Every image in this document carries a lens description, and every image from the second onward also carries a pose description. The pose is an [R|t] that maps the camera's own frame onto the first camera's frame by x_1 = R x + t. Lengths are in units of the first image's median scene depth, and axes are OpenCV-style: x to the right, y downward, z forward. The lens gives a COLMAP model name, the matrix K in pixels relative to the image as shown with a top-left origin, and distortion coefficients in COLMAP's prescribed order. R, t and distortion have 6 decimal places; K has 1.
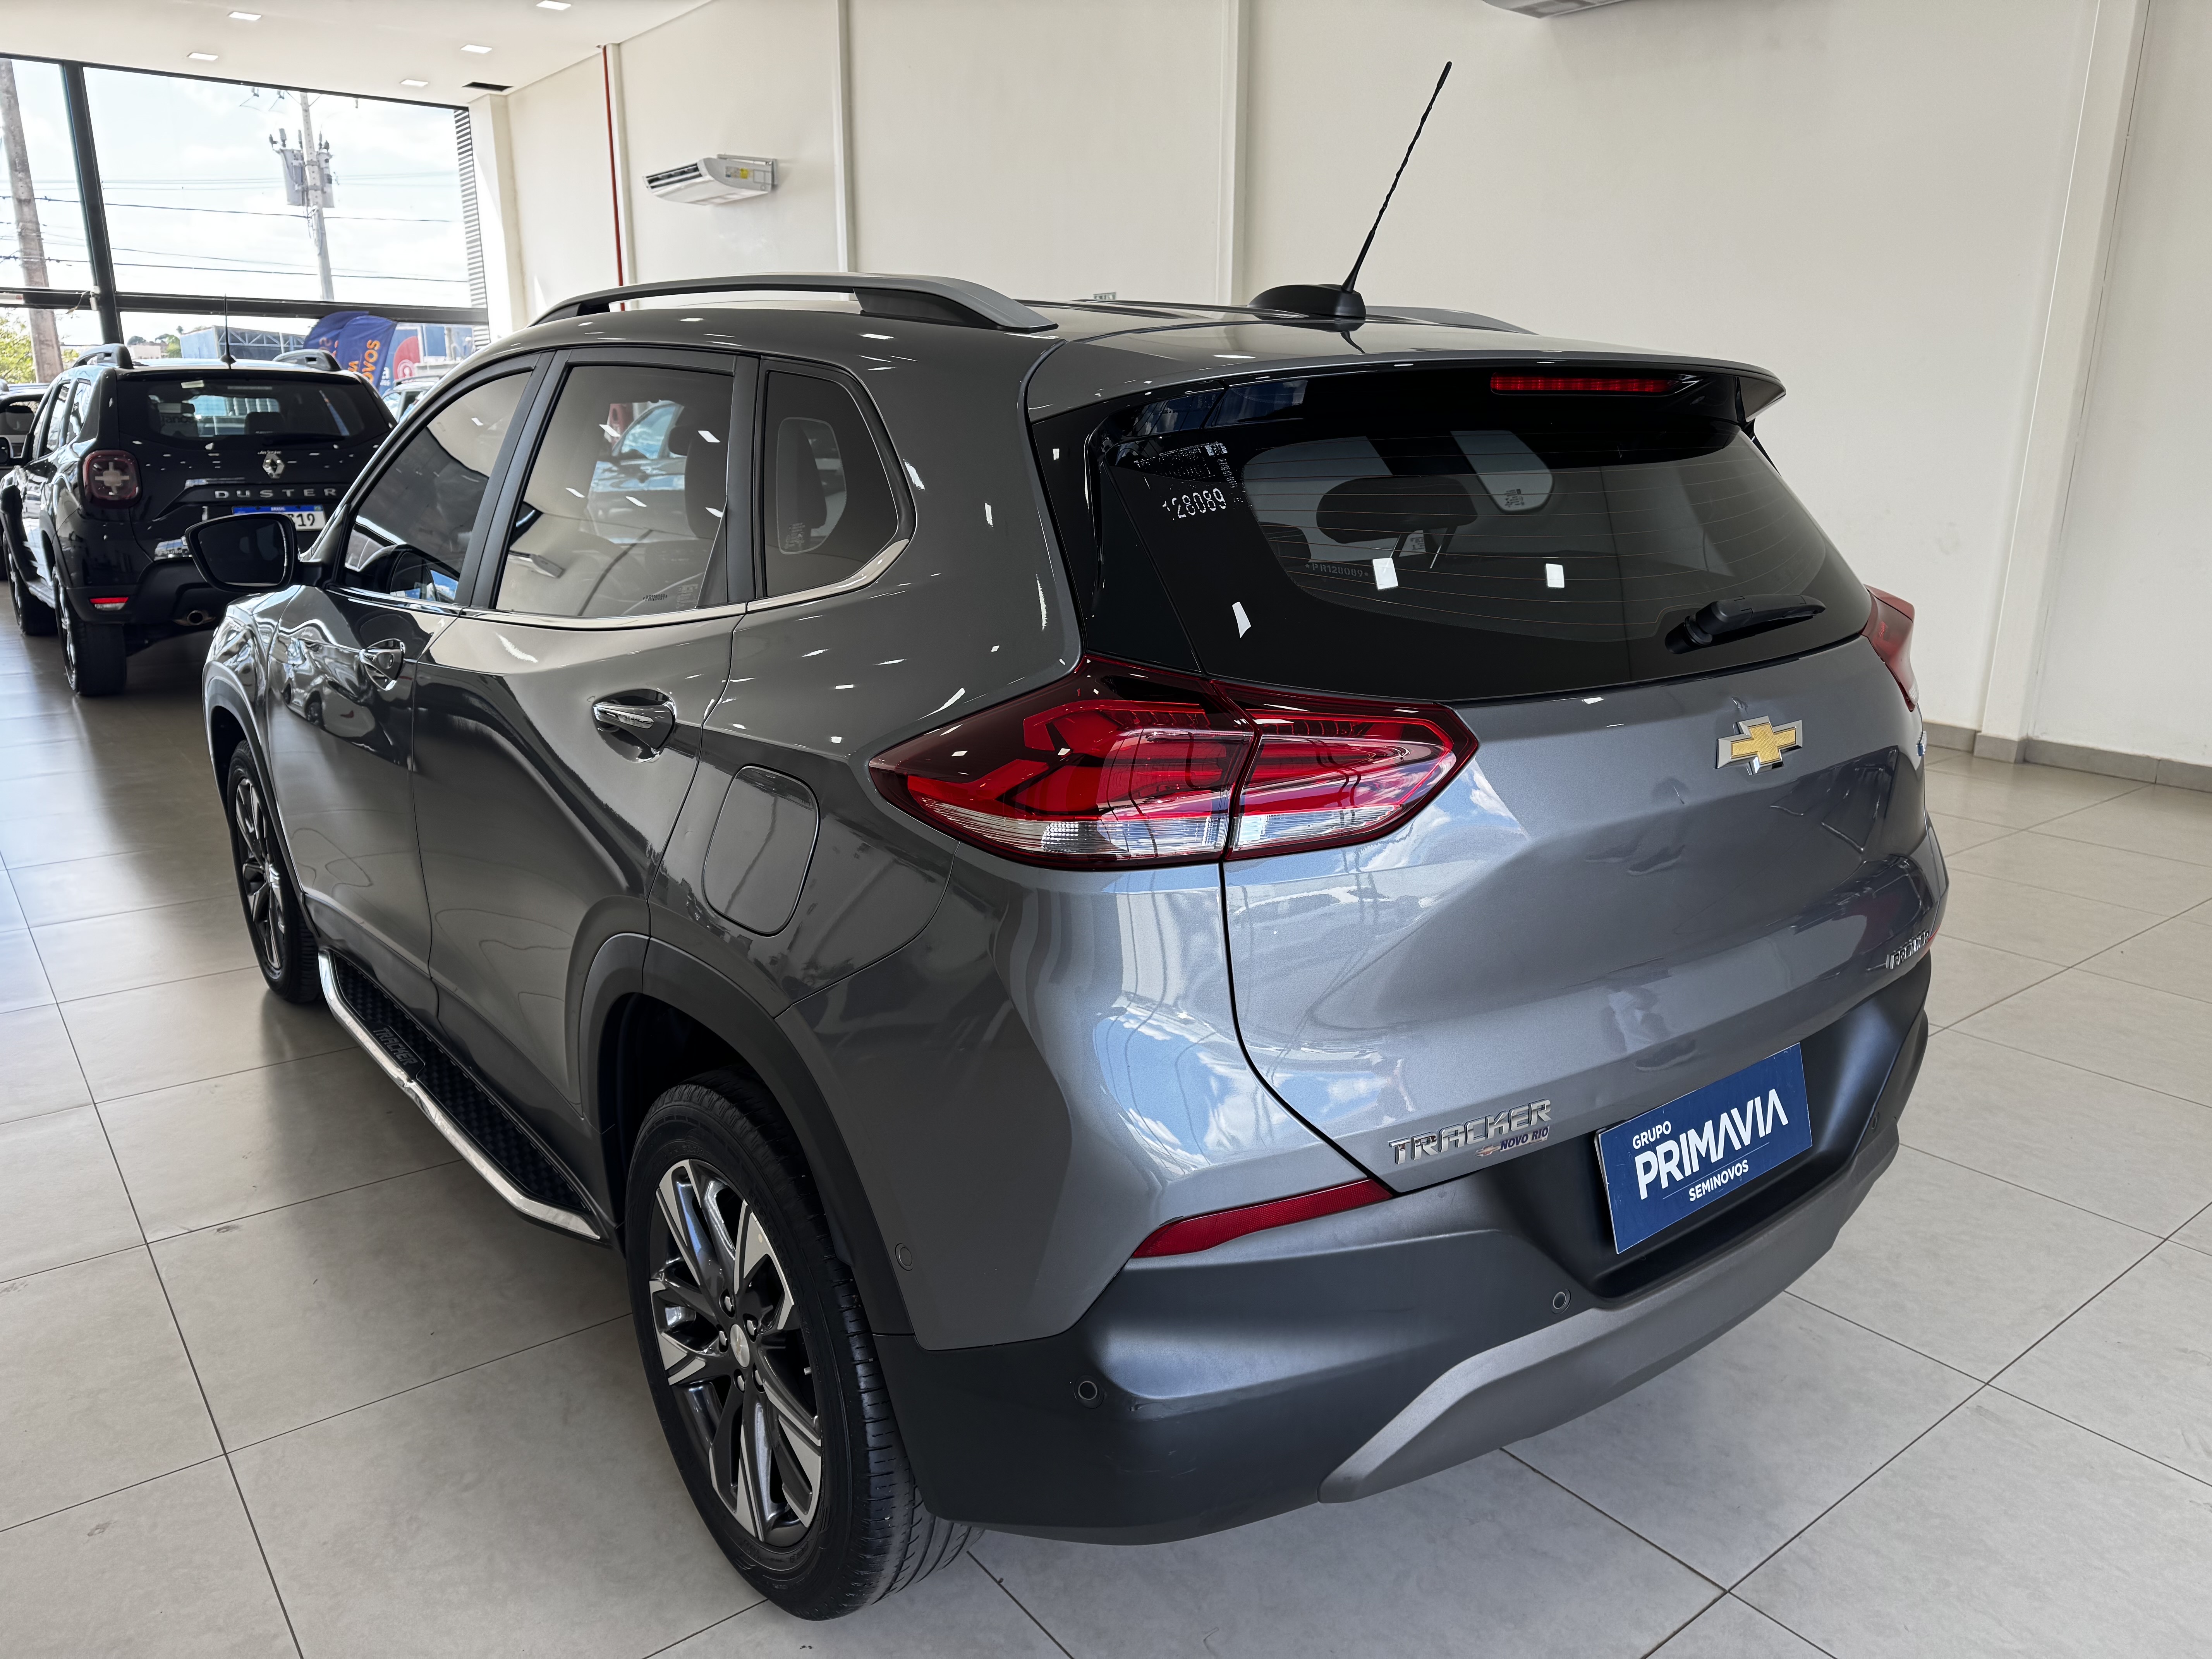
lens RADIAL K [[1568.5, 0, 1106.0], [0, 1568.5, 829.5], [0, 0, 1]] dist [-0.000601, -0.004532]
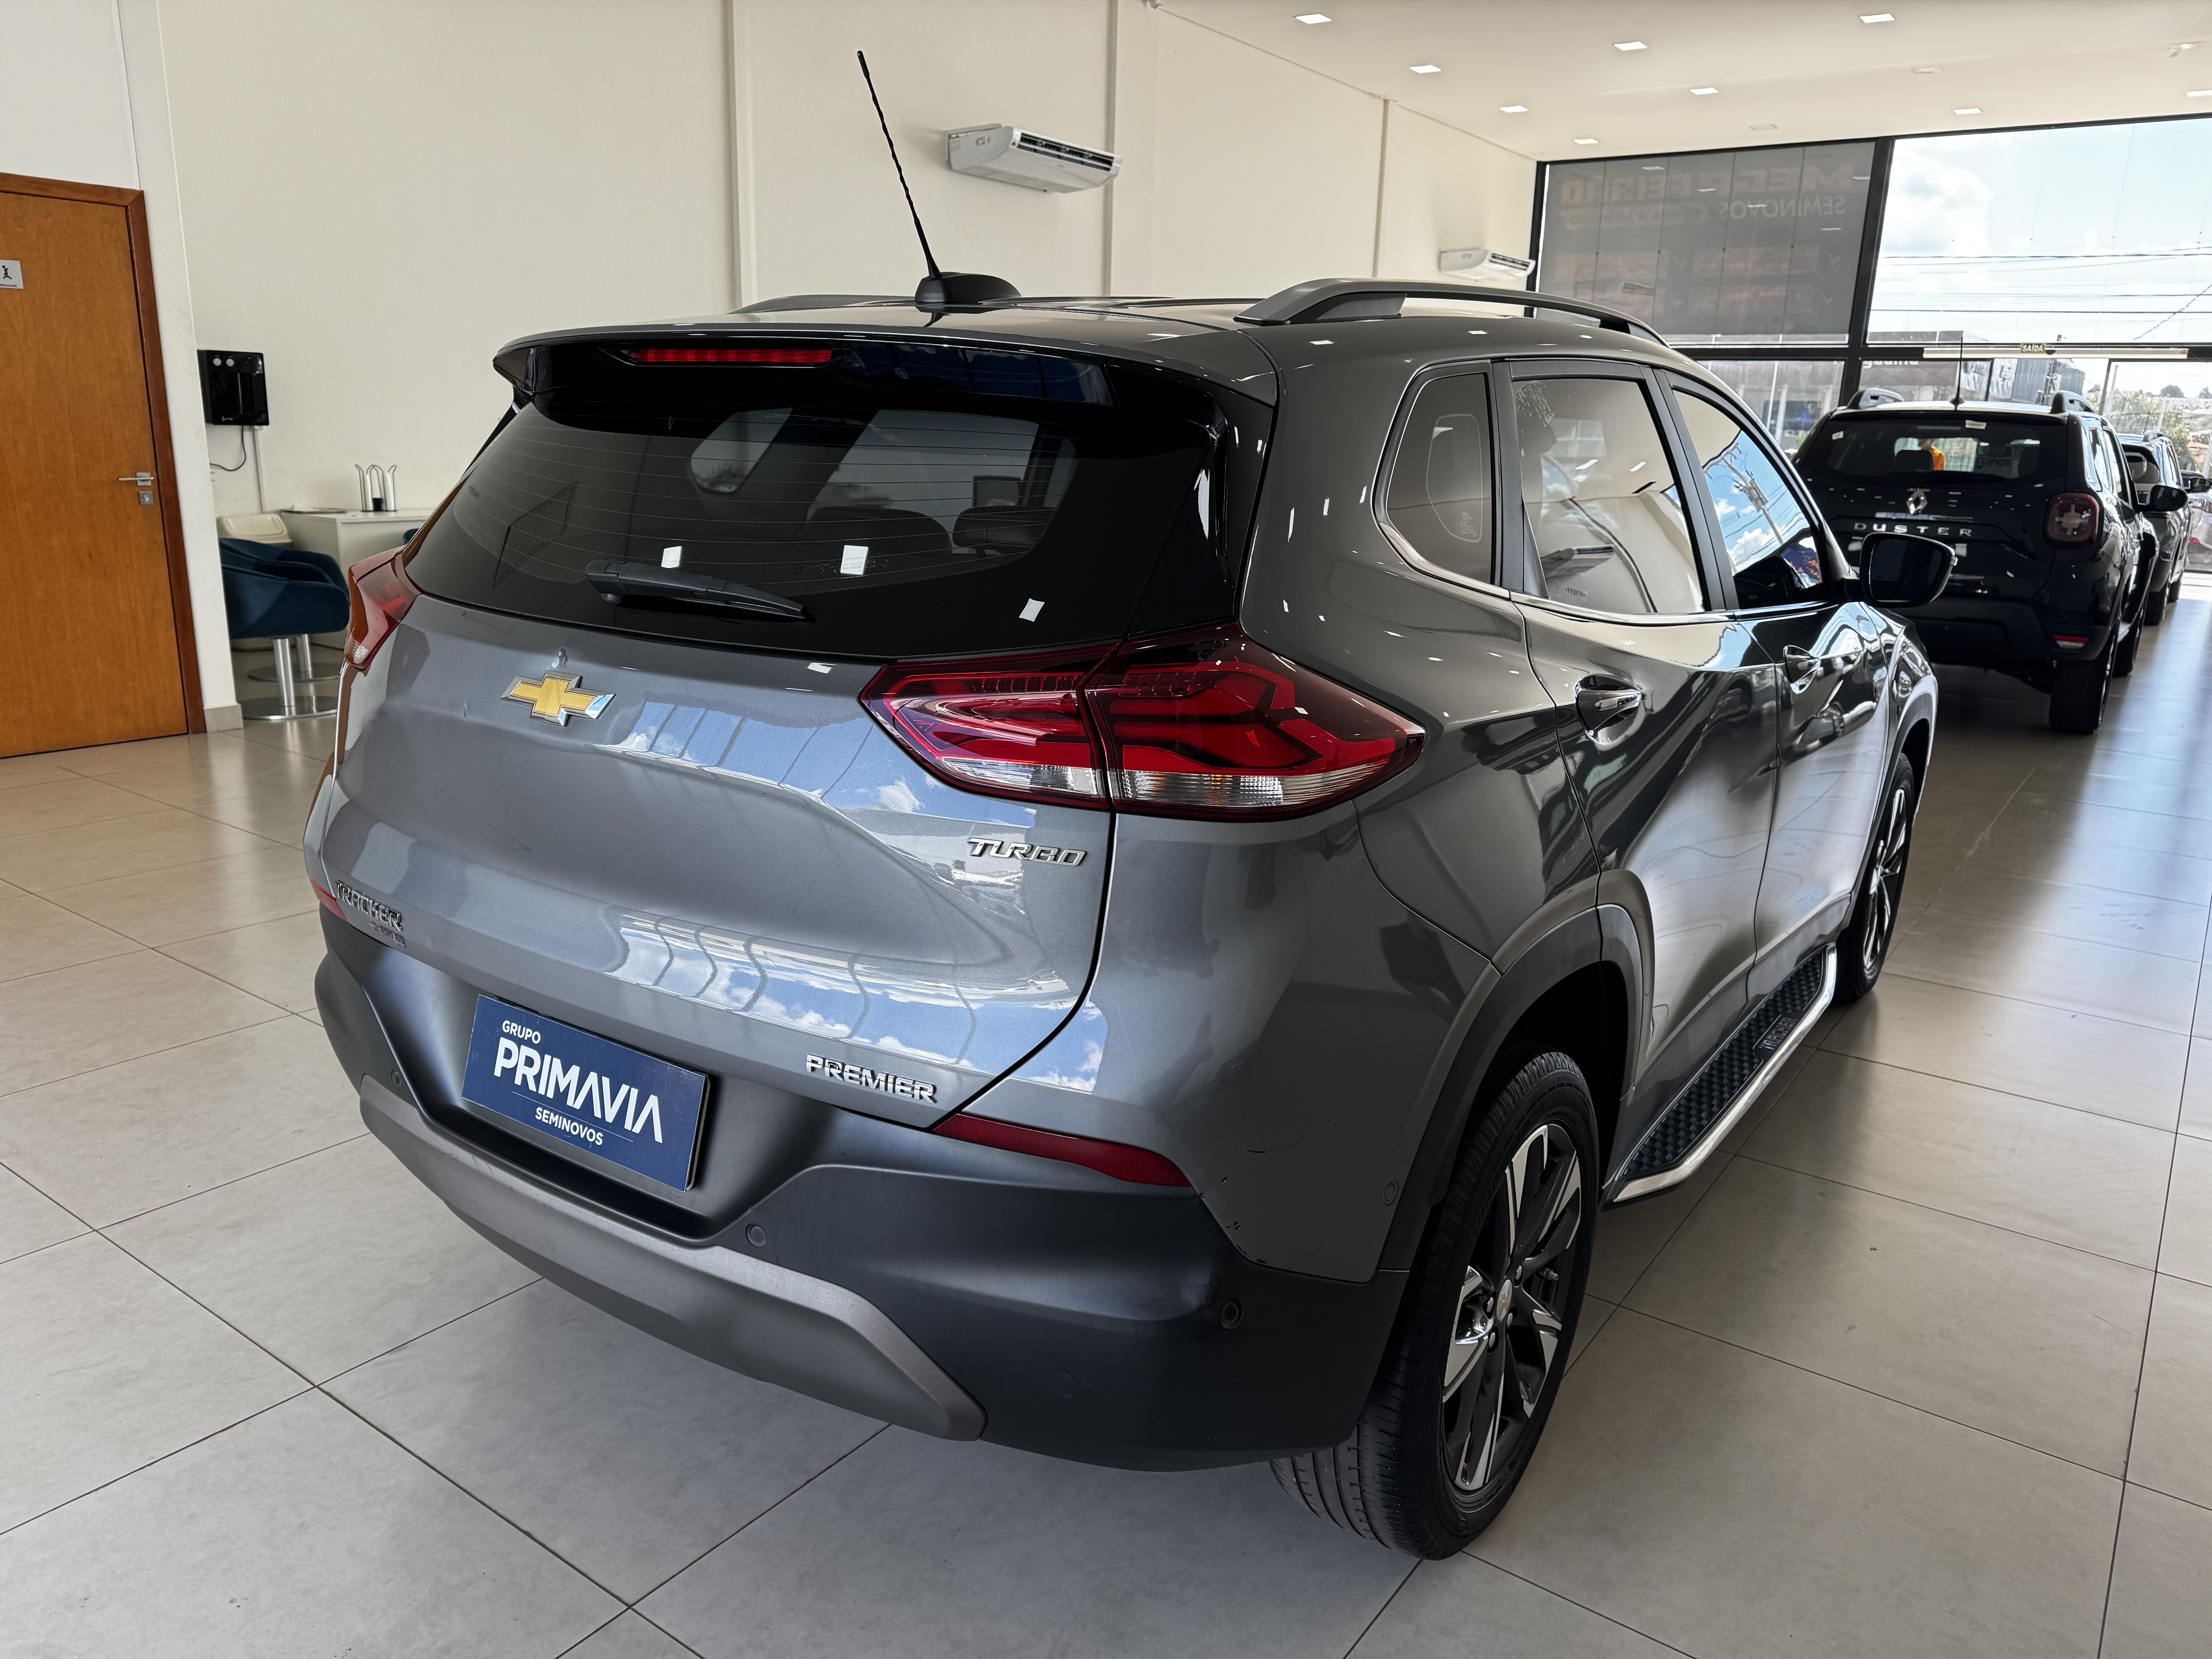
lens RADIAL K [[1568.5, 0, 1106.0], [0, 1568.5, 829.5], [0, 0, 1]] dist [-0.000601, -0.004532]
pose [[0.278945, 0.234769, -0.931168, 1.409973], [-0.269343, 0.949862, 0.158796, -0.218625], [0.921761, 0.206508, 0.328193, 0.957574]]
